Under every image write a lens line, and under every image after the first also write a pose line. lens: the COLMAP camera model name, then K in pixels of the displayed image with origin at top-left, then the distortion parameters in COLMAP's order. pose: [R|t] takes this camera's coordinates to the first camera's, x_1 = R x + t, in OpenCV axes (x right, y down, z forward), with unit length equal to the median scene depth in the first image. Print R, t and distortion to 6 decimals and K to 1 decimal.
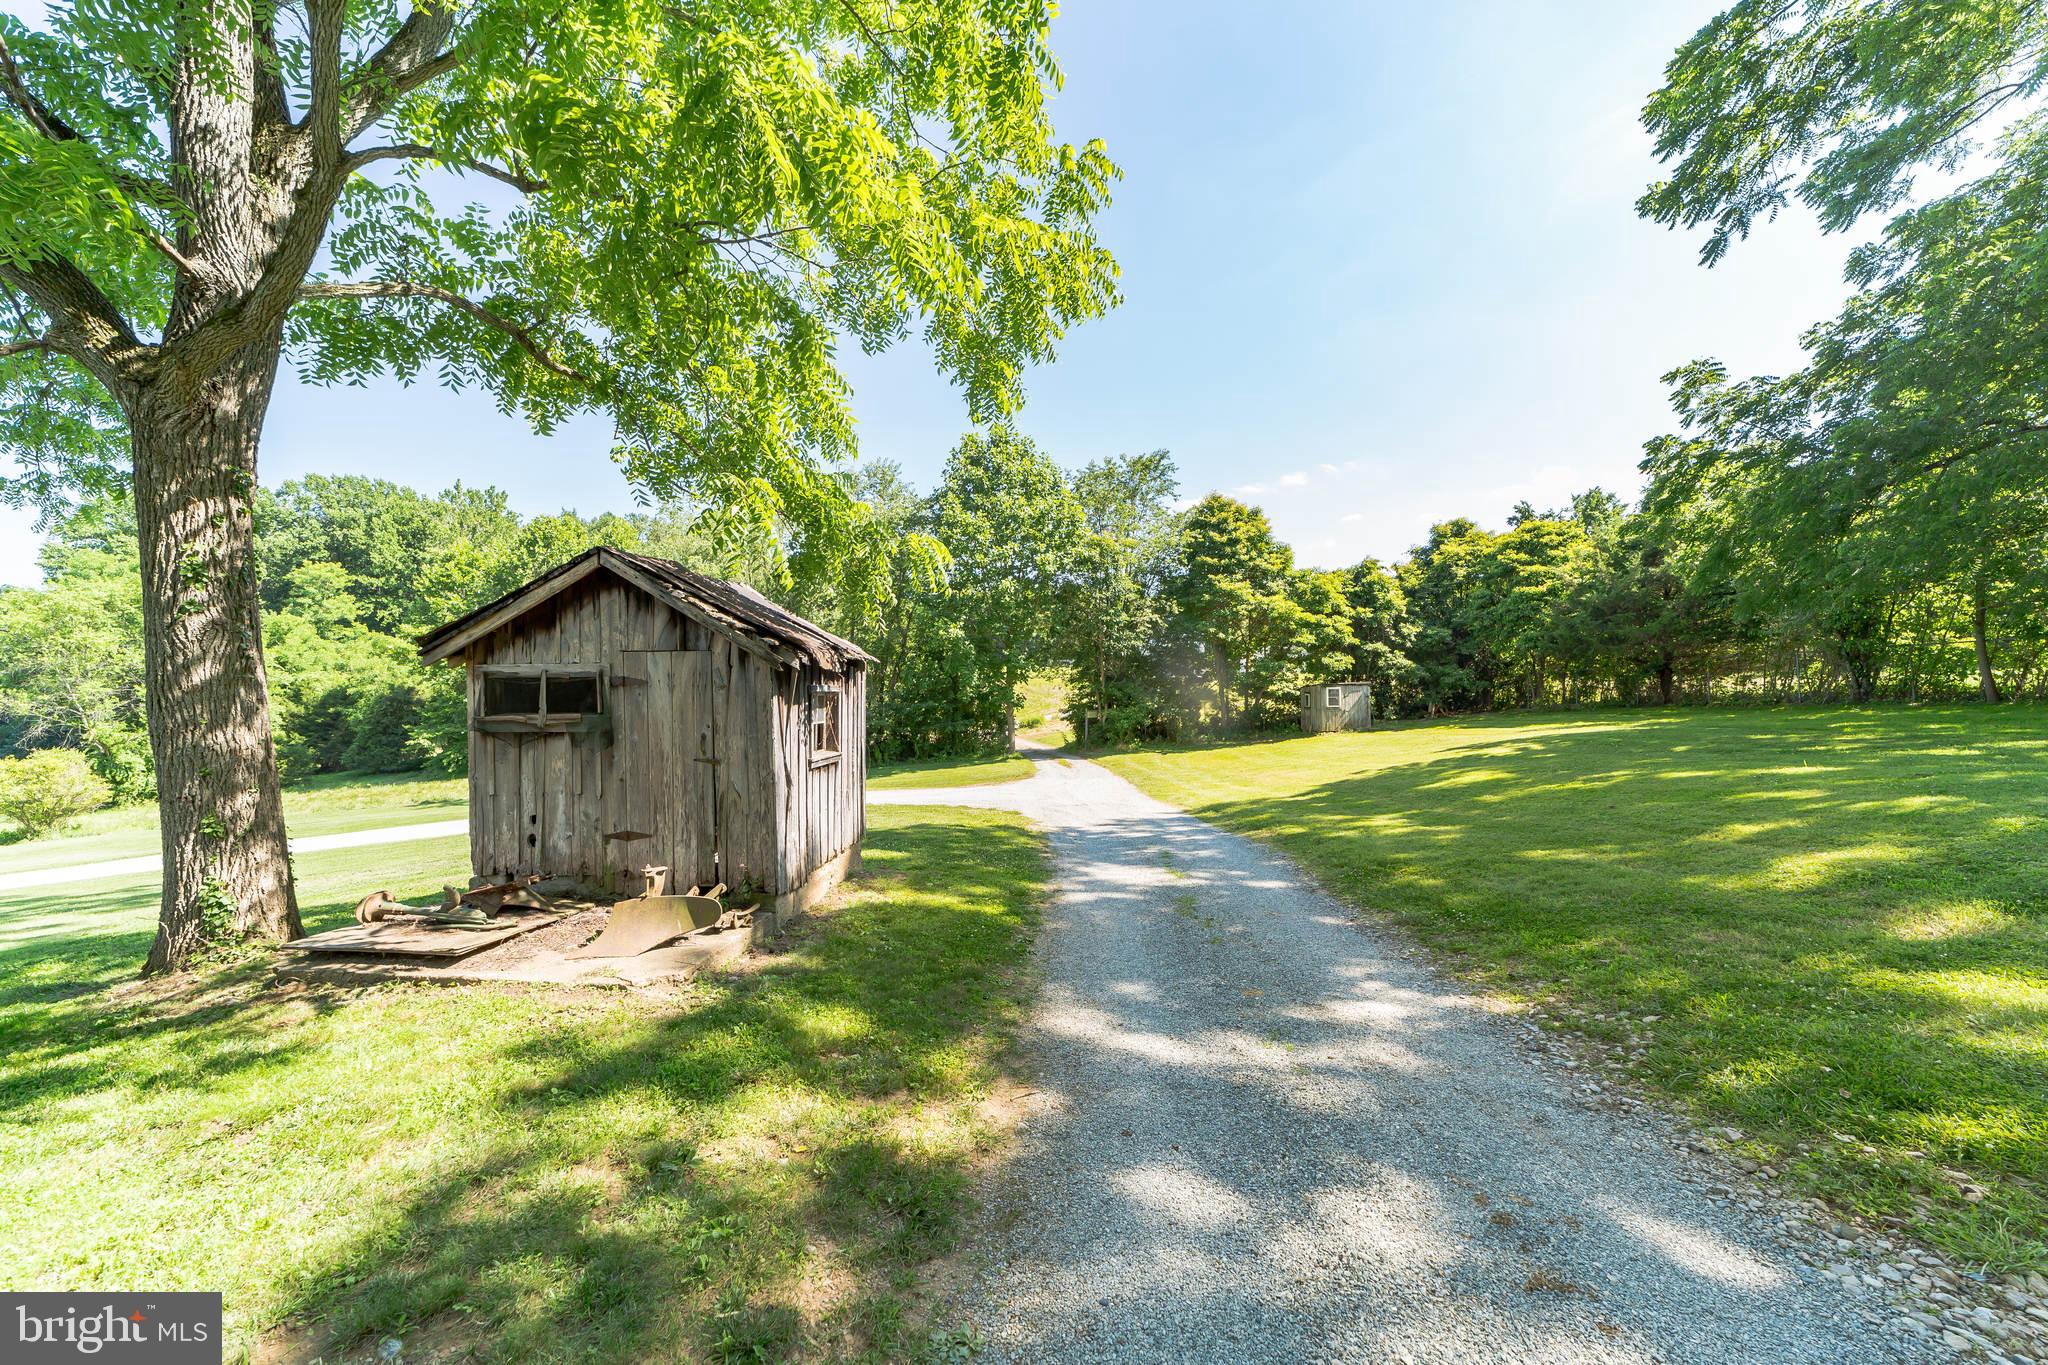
lens RADIAL K [[803.5, 0, 1023.7], [0, 803.5, 690.7], [0, 0, 1]] dist [-0.012491, 0.002295]
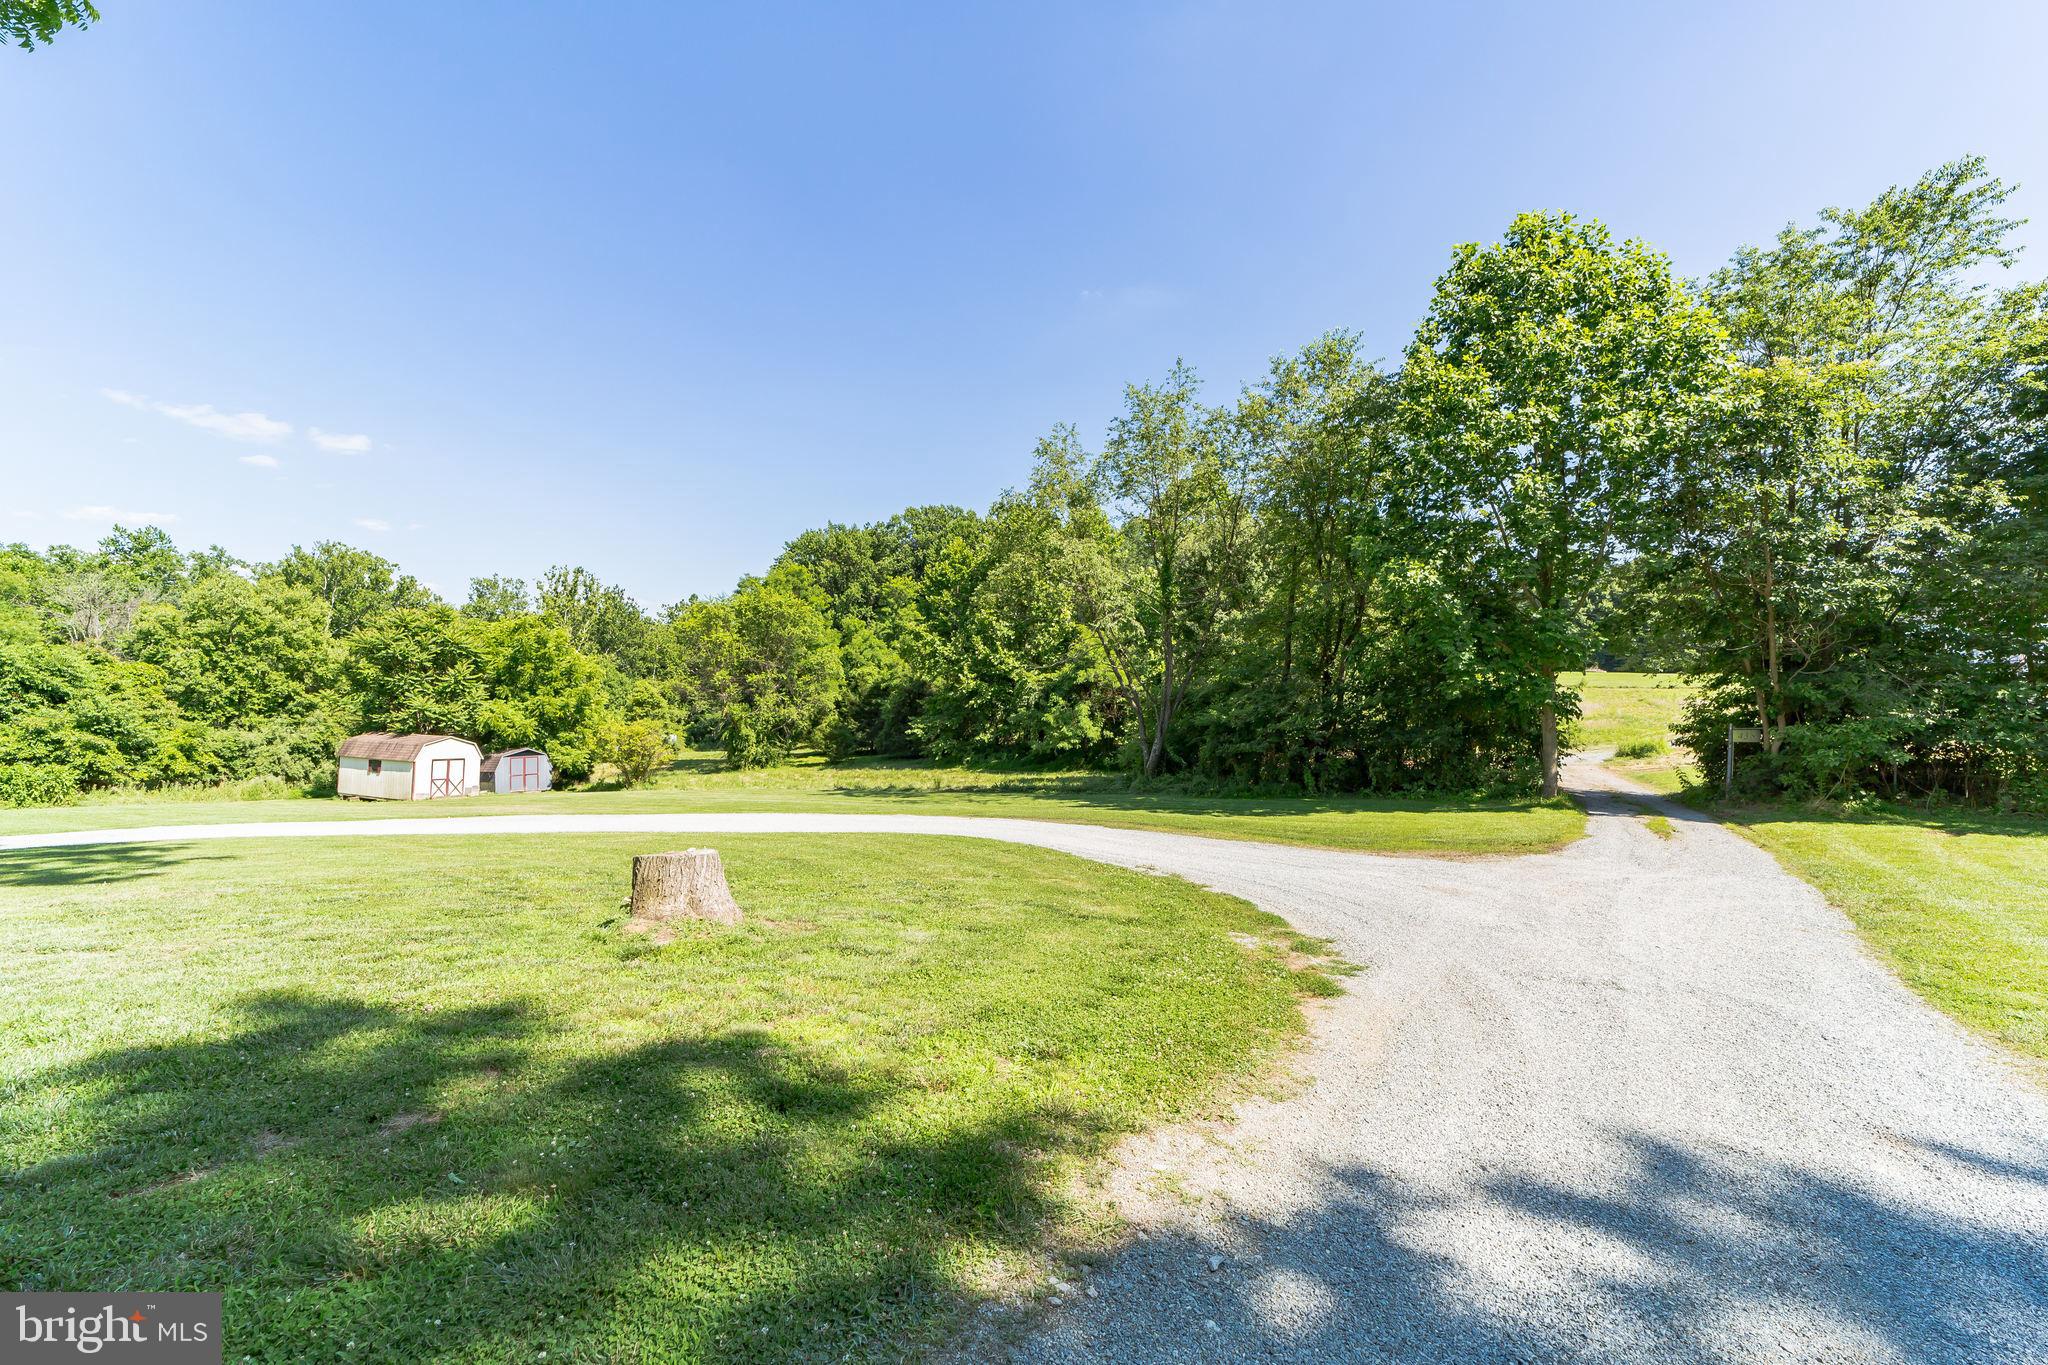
lens RADIAL K [[803.5, 0, 1032.6], [0, 803.5, 691.9], [0, 0, 1]] dist [-0.012491, 0.002295]
pose [[0.777114, 0.017838, -0.629107, 0.042349], [-0.026234, 0.999648, -0.004062, 0.013031], [0.628812, 0.019660, 0.777309, 0.266195]]
